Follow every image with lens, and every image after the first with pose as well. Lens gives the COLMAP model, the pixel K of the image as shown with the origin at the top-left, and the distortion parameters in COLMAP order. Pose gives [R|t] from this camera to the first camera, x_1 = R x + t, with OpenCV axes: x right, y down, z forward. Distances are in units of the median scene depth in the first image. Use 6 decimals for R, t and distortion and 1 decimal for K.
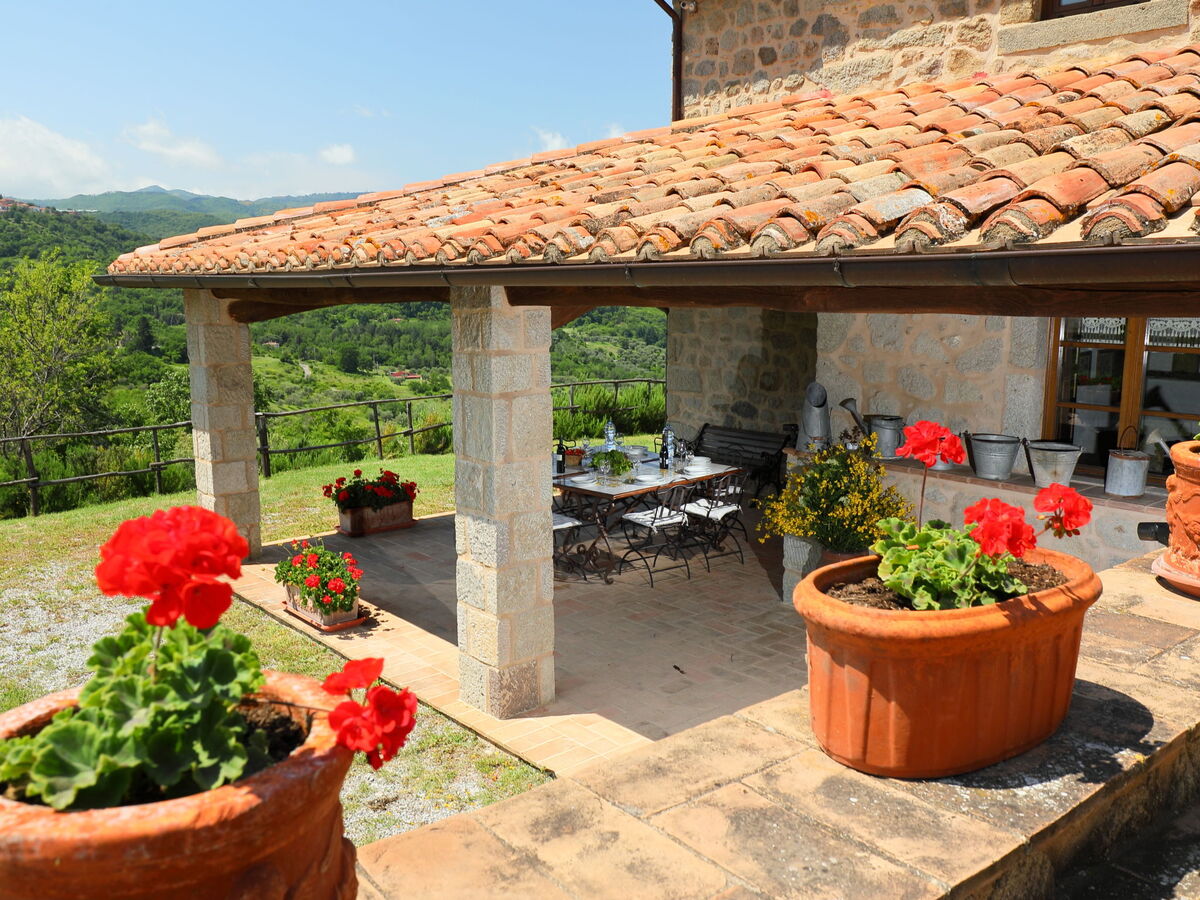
lens RADIAL K [[1049.9, 0, 606.0], [0, 1049.9, 451.7], [0, 0, 1]] dist [-0.003529, 0.009894]
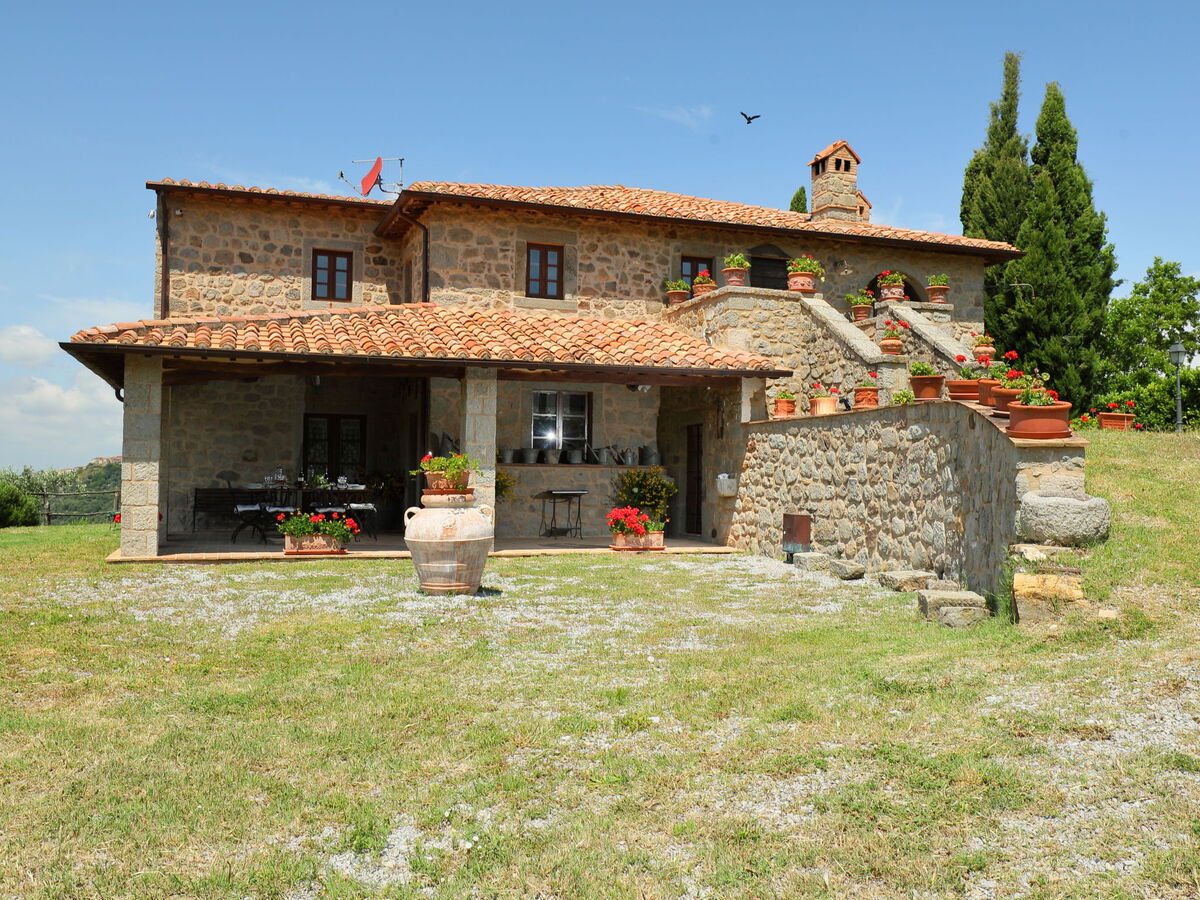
lens RADIAL K [[1049.9, 0, 615.1], [0, 1049.9, 467.9], [0, 0, 1]] dist [-0.003529, 0.009894]
pose [[0.351998, 0.008105, 0.935966, -1.122817], [0.144612, 0.987485, -0.062937, 0.129206], [-0.924762, 0.157506, 0.346420, -0.053069]]
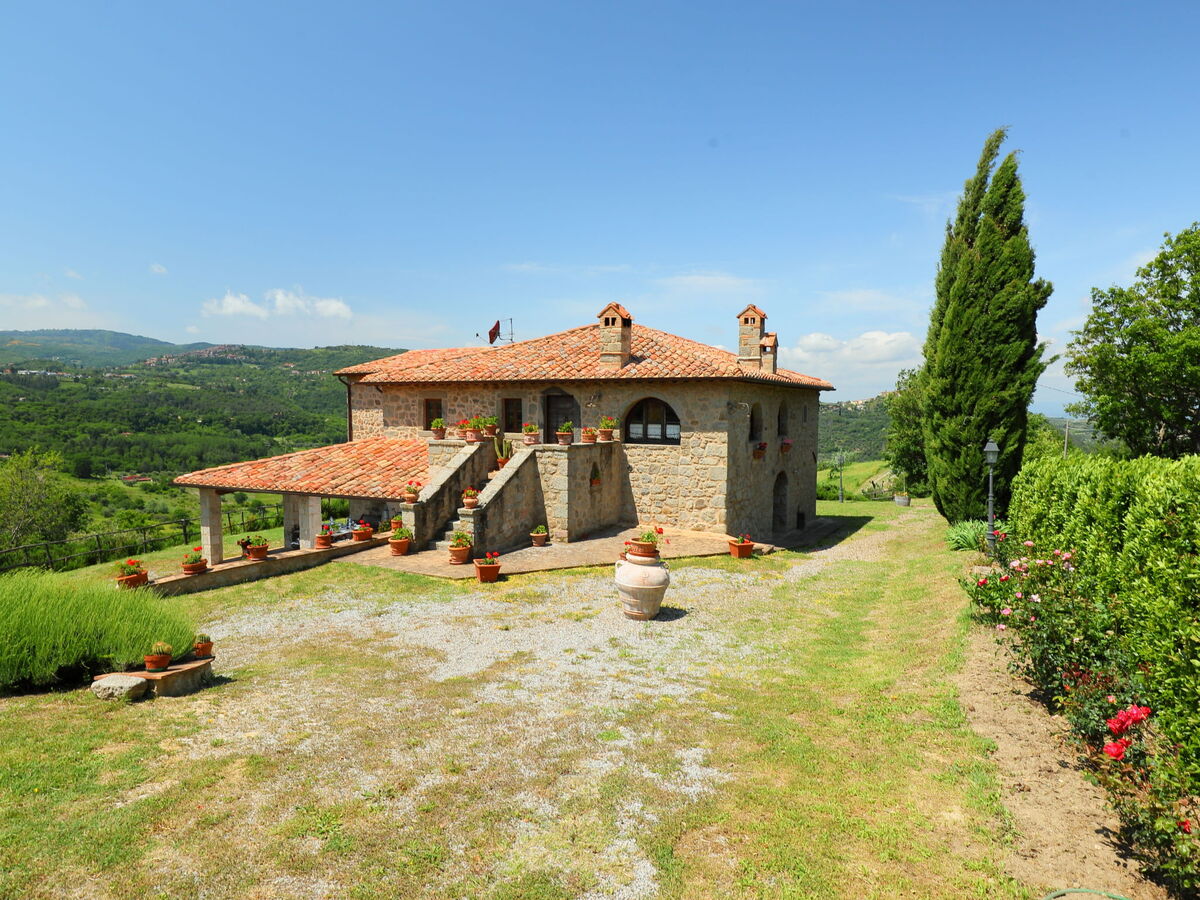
lens RADIAL K [[735.8, 0, 608.1], [0, 735.8, 450.6], [0, 0, 1]] dist [0.002317, -0.002800]
pose [[0.926055, -0.027099, 0.376416, -0.048298], [0.062121, 0.994759, -0.081214, 0.007879], [-0.372242, 0.098592, 0.922884, -1.330609]]
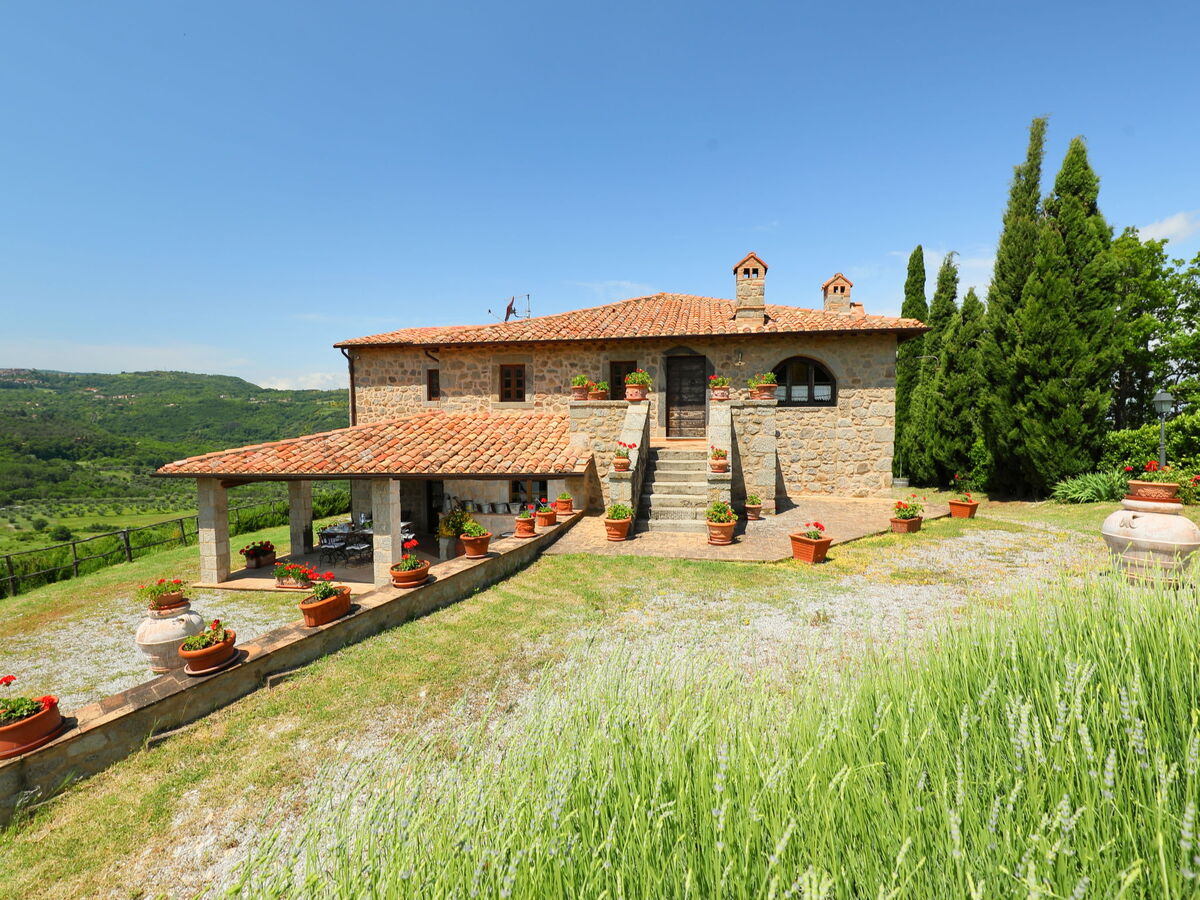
lens RADIAL K [[607.4, 0, 611.4], [0, 607.4, 452.3], [0, 0, 1]] dist [-0.004252, 0.000283]
pose [[0.772331, -0.042865, 0.633772, -0.419492], [0.113038, 0.991071, -0.070720, 0.003569], [-0.625081, 0.126259, 0.770280, -0.590569]]
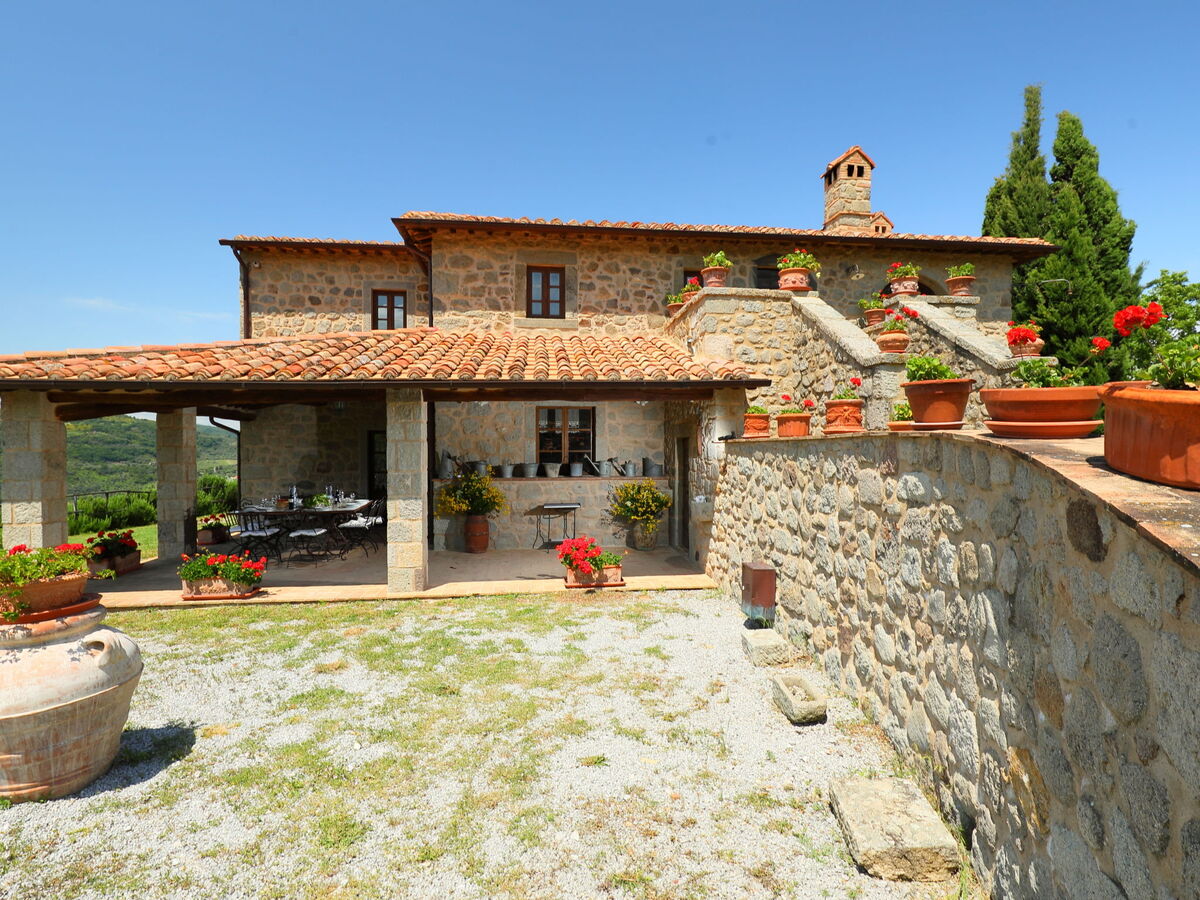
lens RADIAL K [[607.4, 0, 612.7], [0, 607.4, 458.1], [0, 0, 1]] dist [-0.004252, 0.000283]
pose [[0.549637, -0.021559, 0.835125, -0.463903], [0.141731, 0.987582, -0.067786, 0.062704], [-0.823293, 0.155621, 0.545867, -0.022805]]
